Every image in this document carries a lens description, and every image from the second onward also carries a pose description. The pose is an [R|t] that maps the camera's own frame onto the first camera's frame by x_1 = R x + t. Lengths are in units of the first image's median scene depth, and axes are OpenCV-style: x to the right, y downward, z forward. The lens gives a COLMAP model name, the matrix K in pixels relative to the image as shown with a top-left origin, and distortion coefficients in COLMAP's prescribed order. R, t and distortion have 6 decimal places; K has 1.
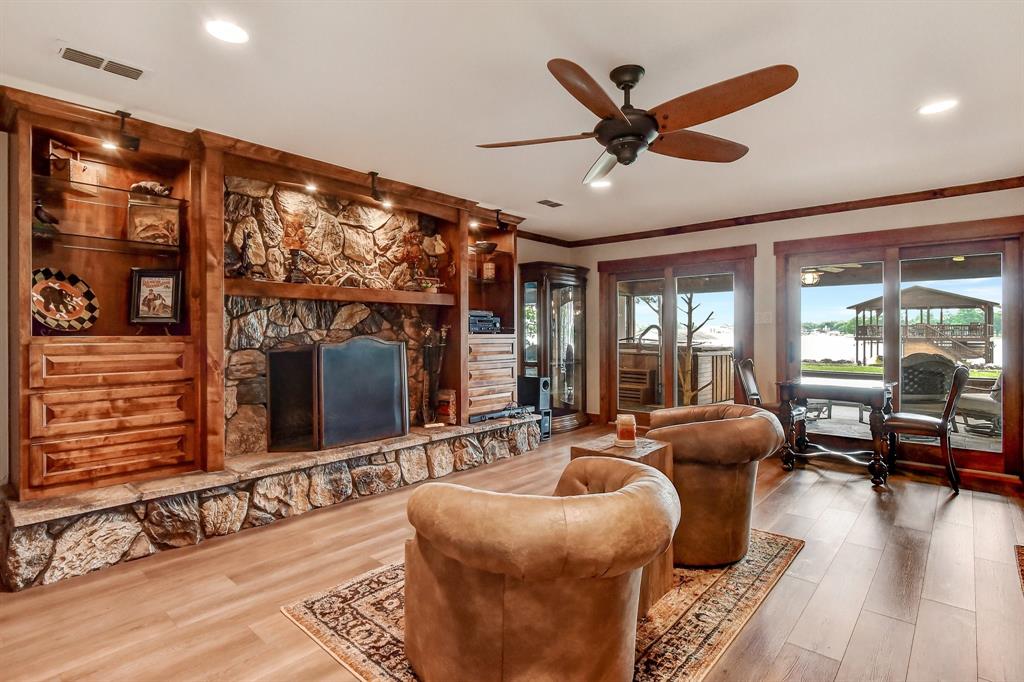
lens RADIAL K [[504.3, 0, 512.0], [0, 504.3, 341.0], [0, 0, 1]] dist [0.001249, 0.000114]
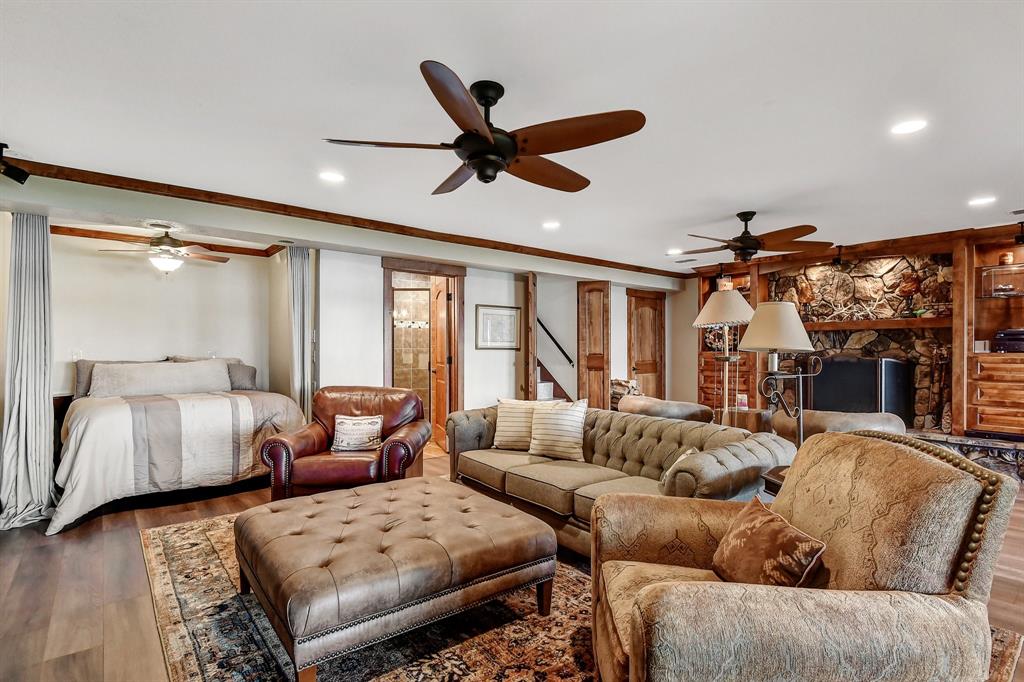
lens RADIAL K [[504.3, 0, 512.0], [0, 504.3, 341.0], [0, 0, 1]] dist [0.001249, 0.000114]
pose [[-0.152133, -0.010044, -0.988309, 1.258014], [-0.013884, 0.999871, -0.008025, -0.019342], [0.988262, 0.012501, -0.152253, 0.235301]]
